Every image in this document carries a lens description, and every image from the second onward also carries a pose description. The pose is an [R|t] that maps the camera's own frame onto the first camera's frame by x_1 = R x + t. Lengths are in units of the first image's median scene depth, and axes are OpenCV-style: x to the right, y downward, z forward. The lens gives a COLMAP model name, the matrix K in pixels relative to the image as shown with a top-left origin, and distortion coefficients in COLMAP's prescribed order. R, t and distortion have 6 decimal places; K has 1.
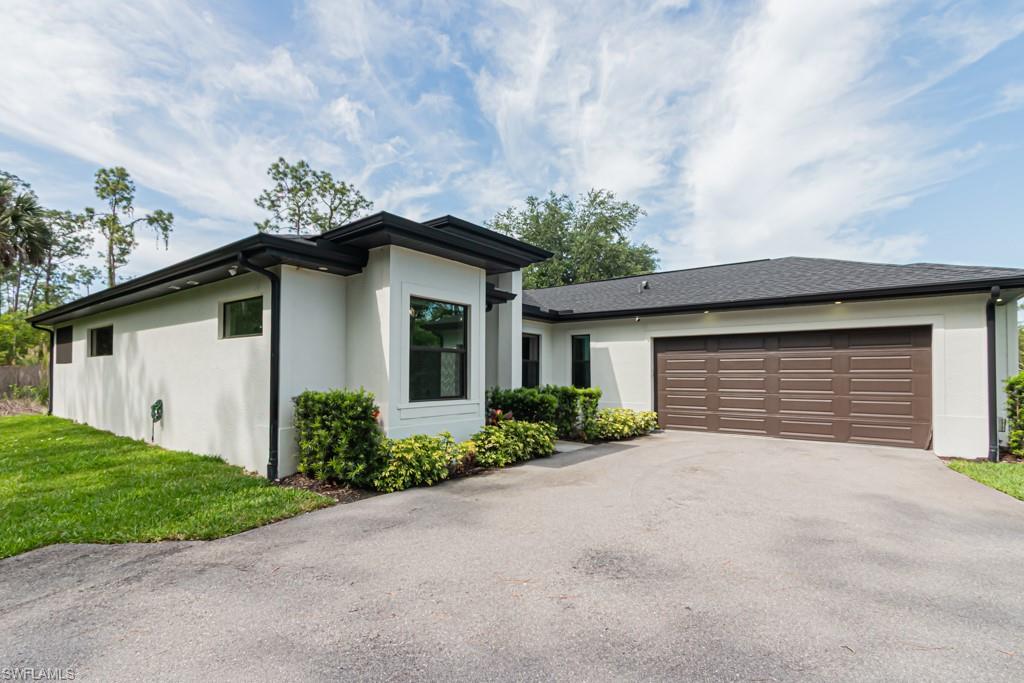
lens RADIAL K [[482.0, 0, 511.7], [0, 482.0, 362.0], [0, 0, 1]] dist [-0.000753, -0.000498]
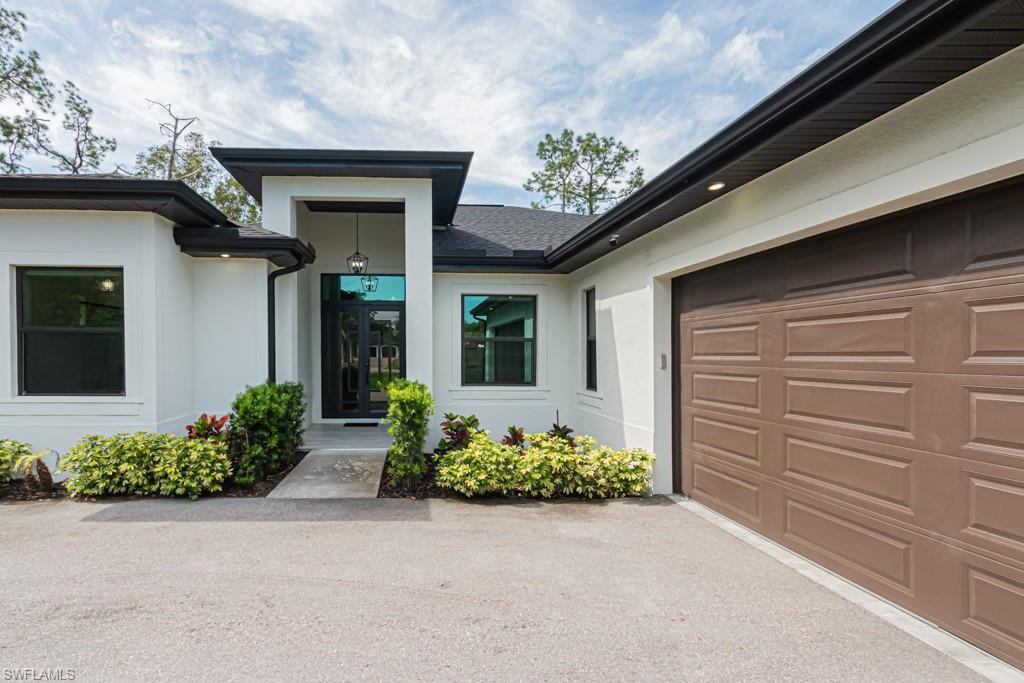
lens RADIAL K [[507.2, 0, 512.0], [0, 507.2, 359.0], [0, 0, 1]] dist [0.002902, -0.000286]
pose [[0.627740, 0.003806, -0.778414, 0.134296], [0.017523, 0.999666, 0.019019, 0.002465], [0.778226, -0.025579, 0.627463, 0.147910]]
